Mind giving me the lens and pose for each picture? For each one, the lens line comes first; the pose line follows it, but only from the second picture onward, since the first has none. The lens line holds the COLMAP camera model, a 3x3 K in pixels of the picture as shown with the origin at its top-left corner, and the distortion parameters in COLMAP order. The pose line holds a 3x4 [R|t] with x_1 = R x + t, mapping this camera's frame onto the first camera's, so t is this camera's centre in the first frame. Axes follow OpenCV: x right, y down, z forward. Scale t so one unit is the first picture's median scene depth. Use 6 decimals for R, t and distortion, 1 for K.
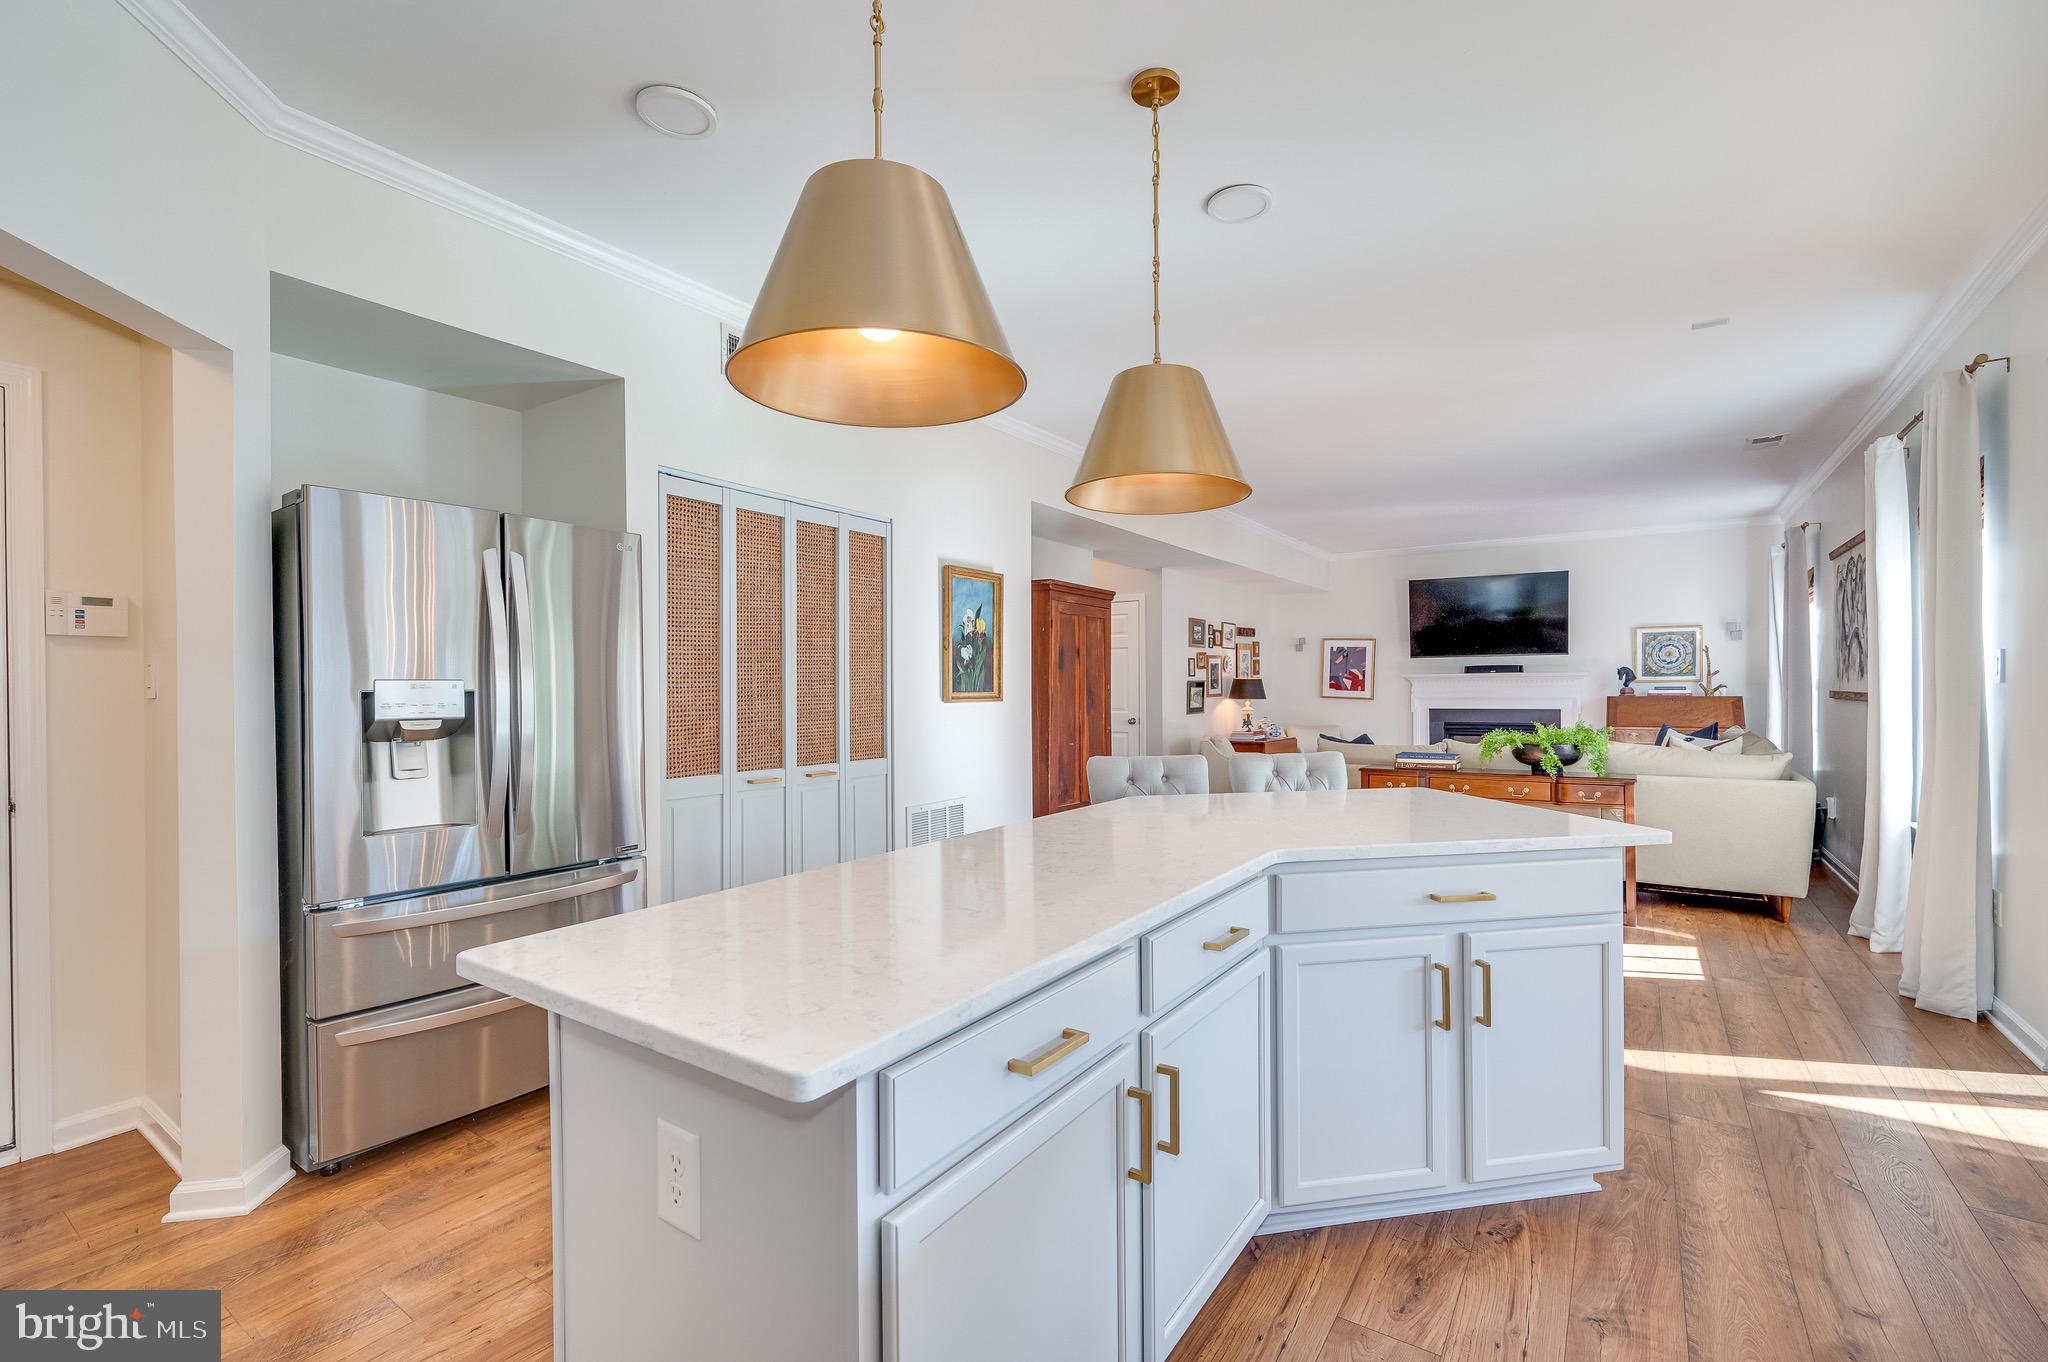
lens RADIAL K [[885.0, 0, 1032.7], [0, 885.0, 694.7], [0, 0, 1]] dist [-0.001180, 0.000158]
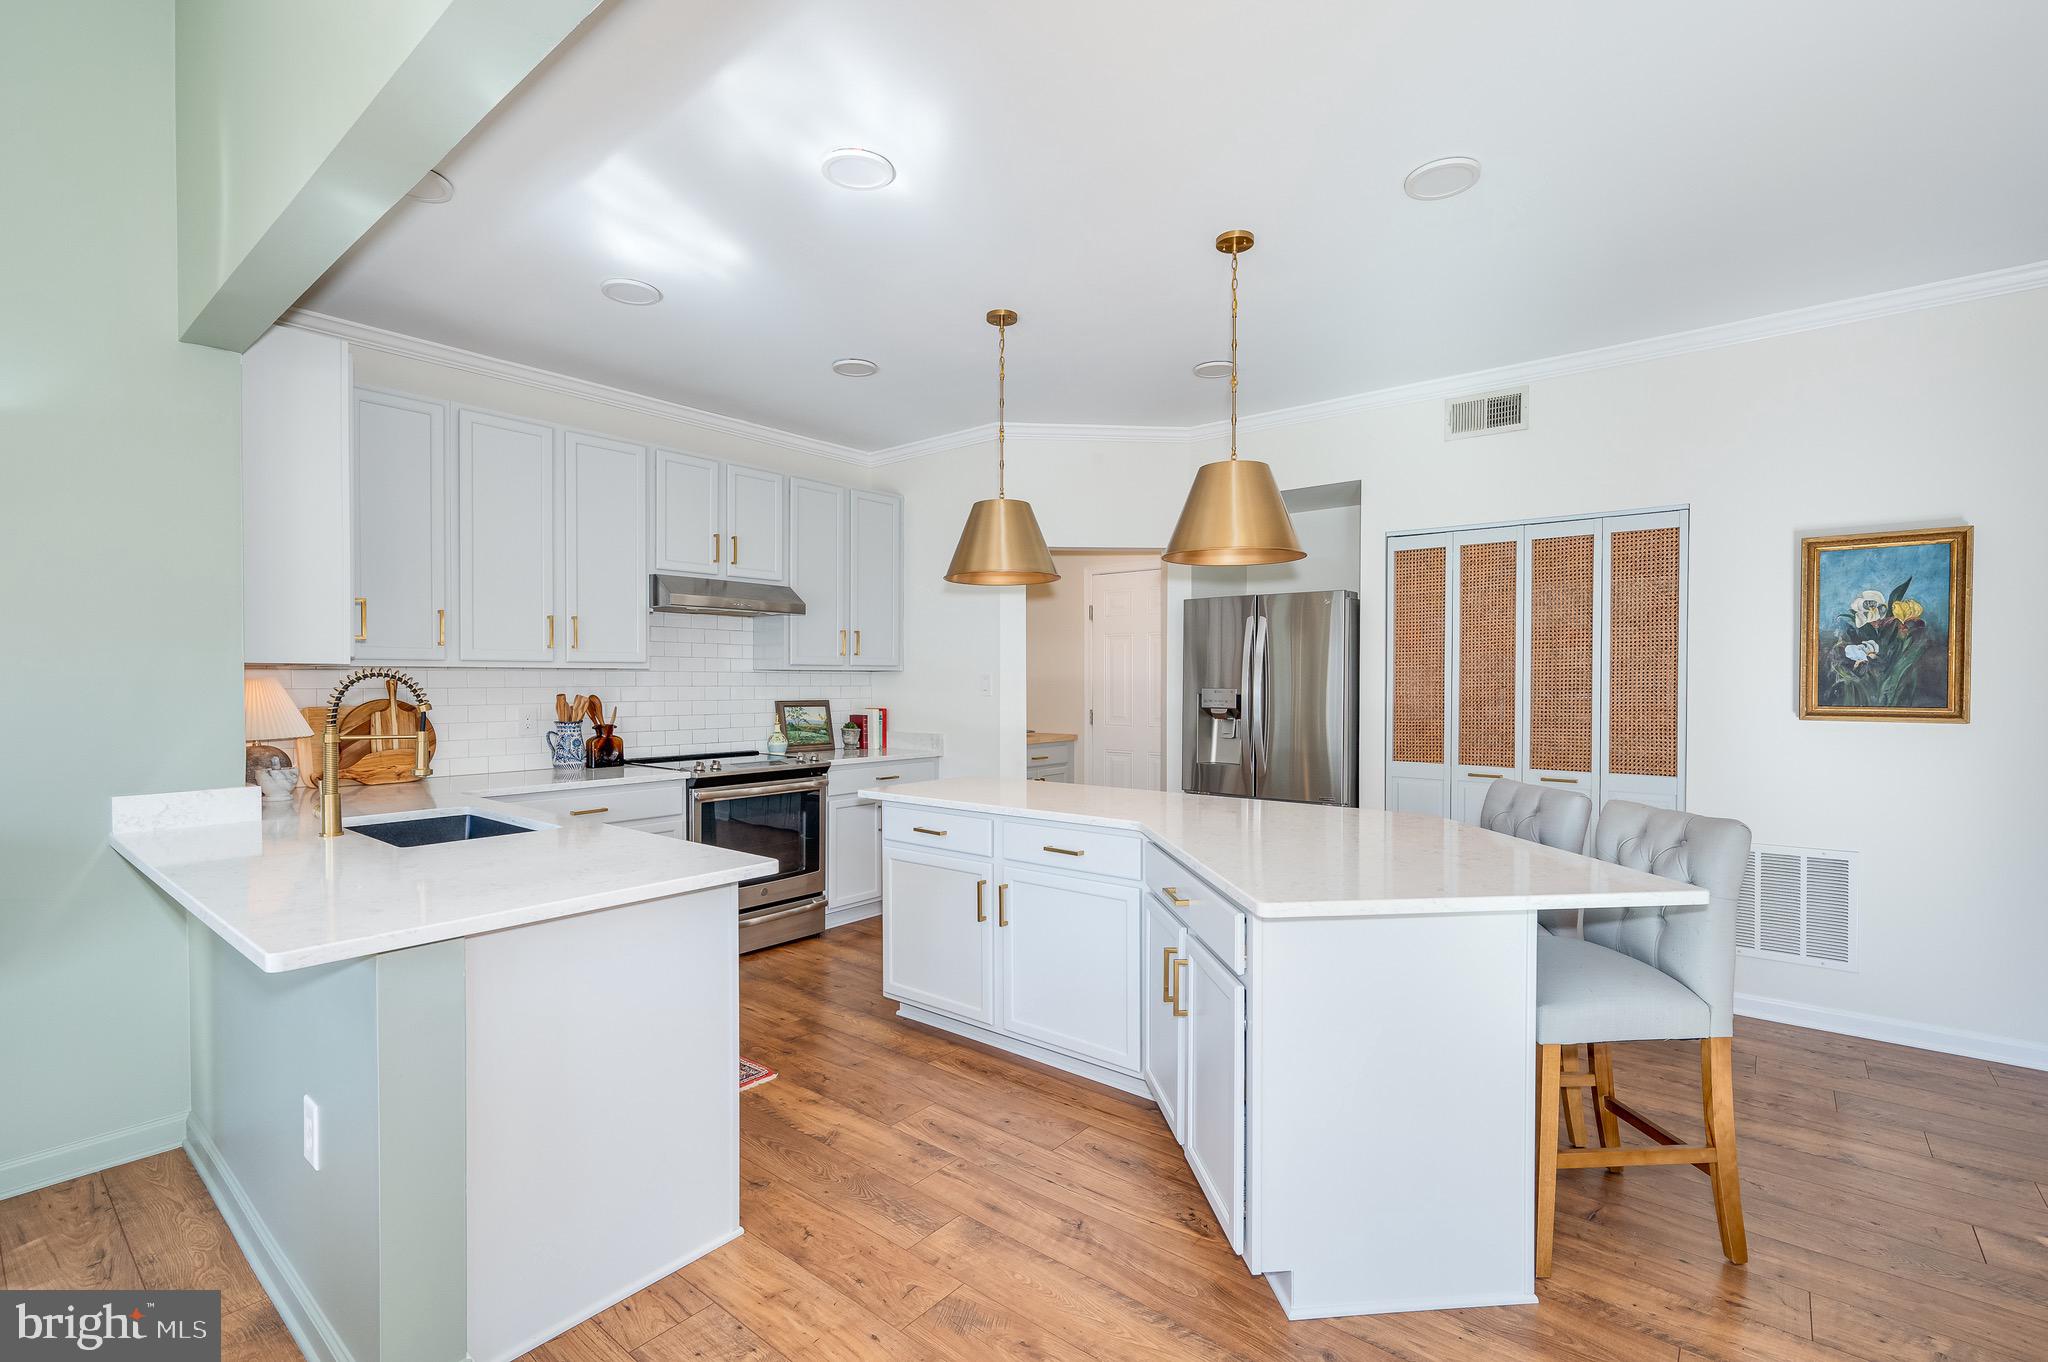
lens RADIAL K [[912.2, 0, 1029.9], [0, 912.2, 692.8], [0, 0, 1]] dist [0.001458, 0.000446]
pose [[-0.084829, 0.023275, -0.996124, 0.799460], [-0.005065, 0.999704, 0.023790, -0.030959], [0.996383, 0.007064, -0.084686, 0.432774]]
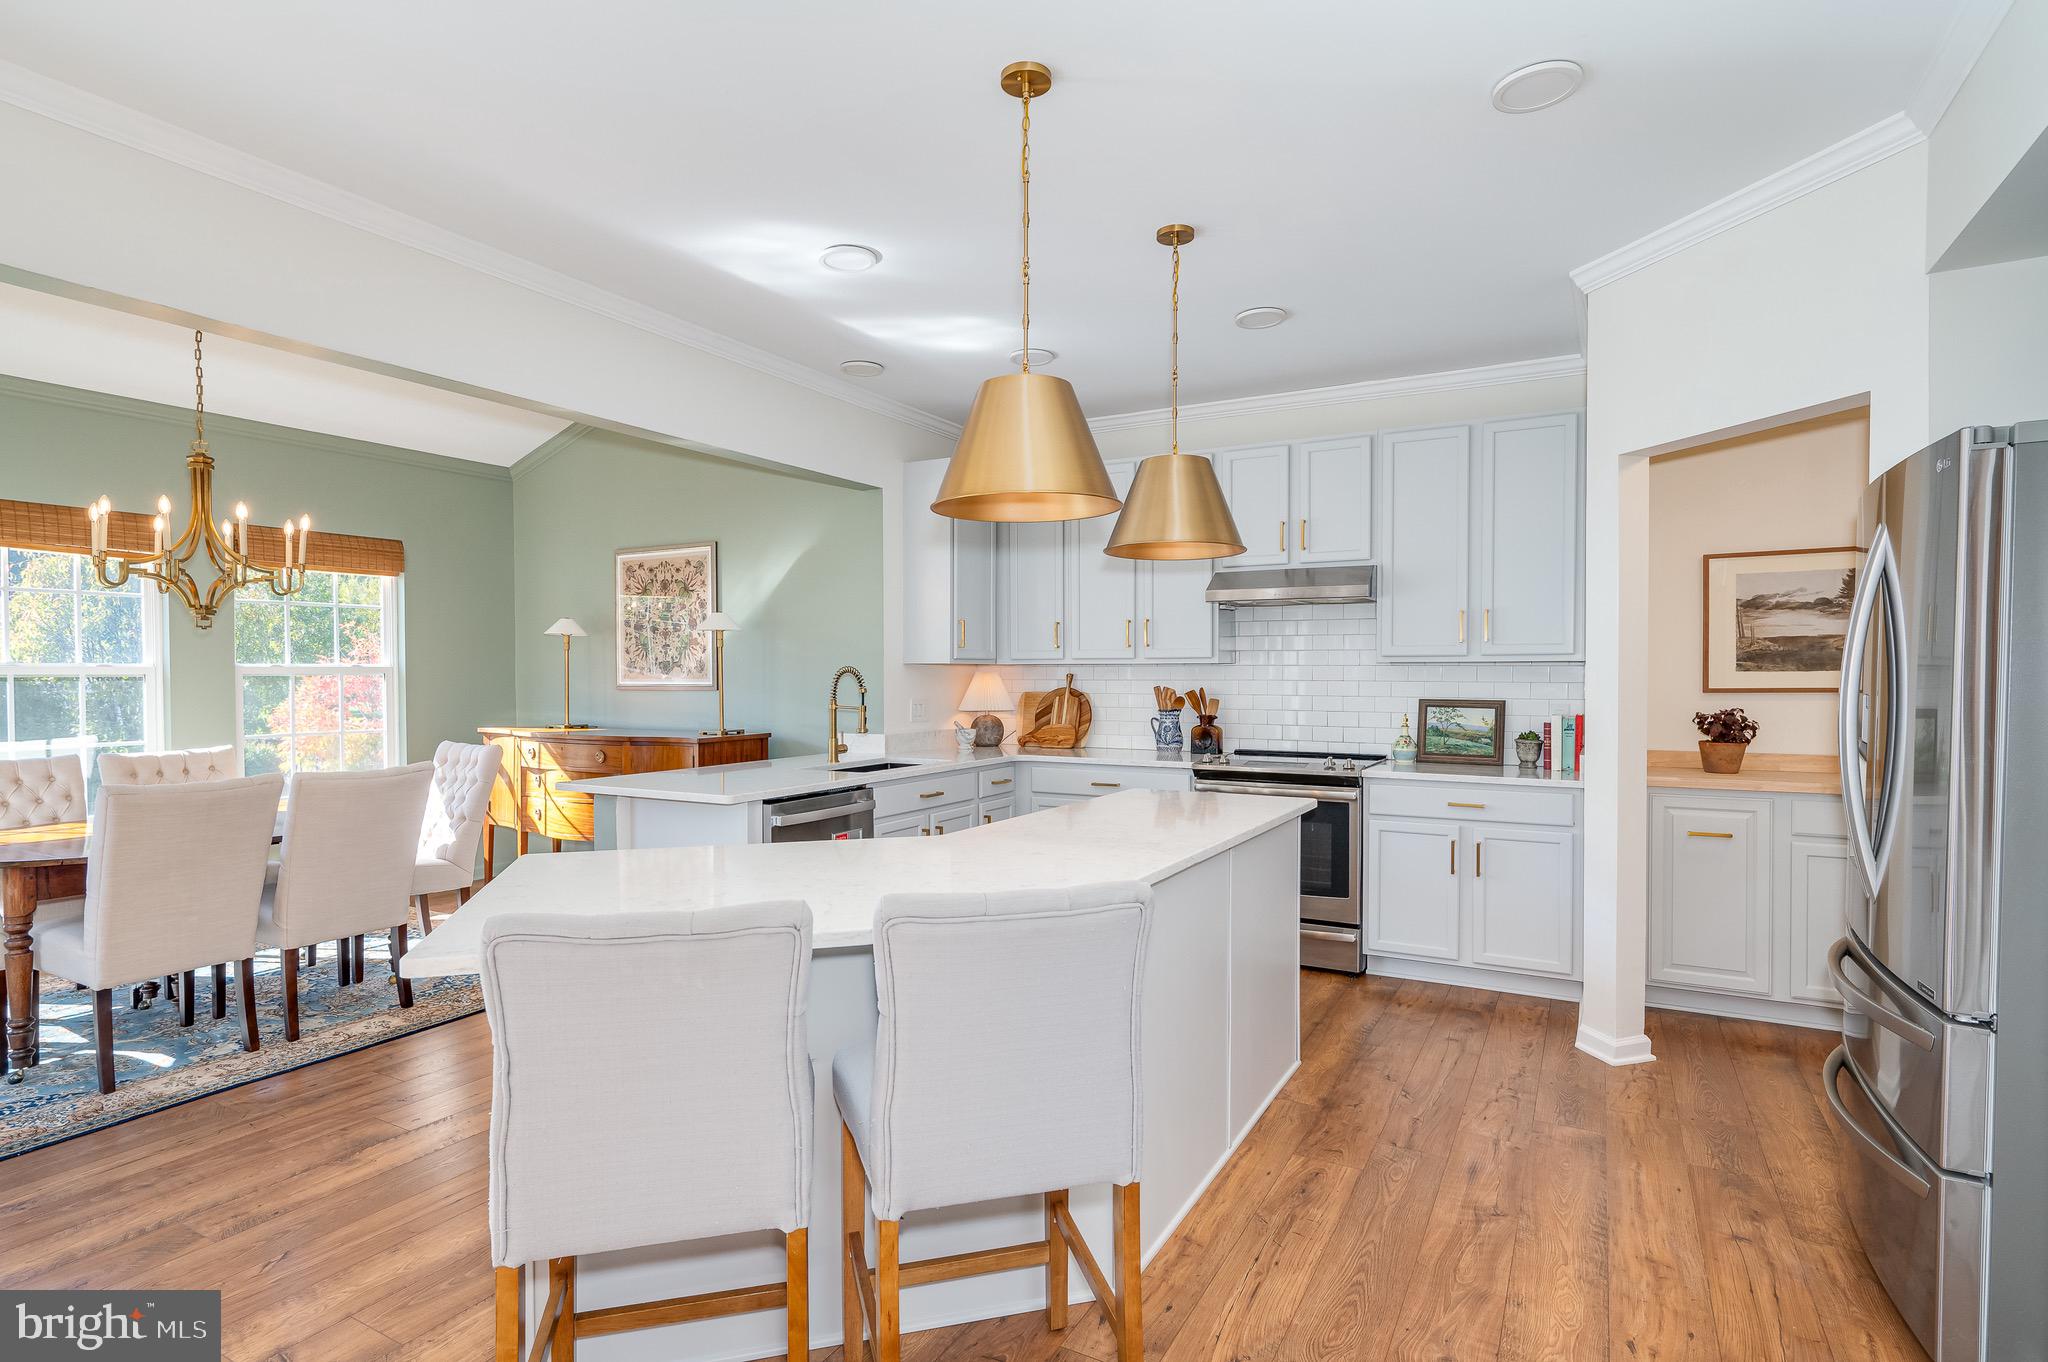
lens RADIAL K [[1032.3, 0, 1023.4], [0, 1032.3, 692.2], [0, 0, 1]] dist [-0.000381, 0.000219]
pose [[-0.996413, 0.010382, -0.083988, 0.128030], [0.008313, 0.999654, 0.024951, -0.029401], [0.084218, 0.024163, -0.996154, 1.125581]]
